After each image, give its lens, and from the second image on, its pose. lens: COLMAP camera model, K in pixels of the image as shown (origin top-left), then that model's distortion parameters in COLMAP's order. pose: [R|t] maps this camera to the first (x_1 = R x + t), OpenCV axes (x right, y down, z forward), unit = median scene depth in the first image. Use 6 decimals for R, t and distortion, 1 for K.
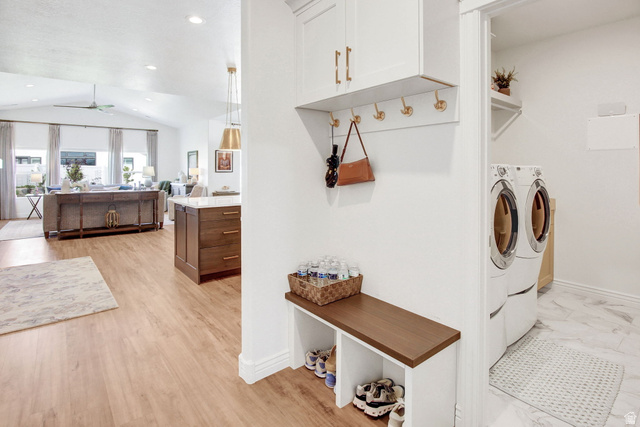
lens RADIAL K [[335.3, 0, 334.3], [0, 335.3, 177.8], [0, 0, 1]] dist [-0.023193, -0.000704]
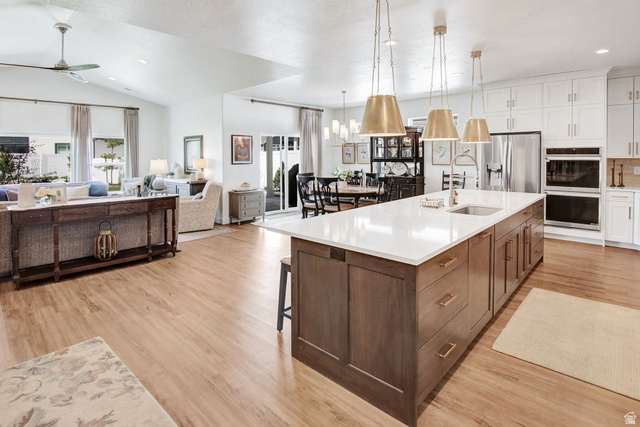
lens RADIAL K [[332.5, 0, 325.3], [0, 332.5, 167.5], [0, 0, 1]] dist [-0.022230, 0.002619]
pose [[0.991731, -0.013387, 0.127632, -0.259057], [0.011234, 0.999782, 0.017574, -0.021619], [-0.127840, -0.015994, 0.991666, 0.255017]]
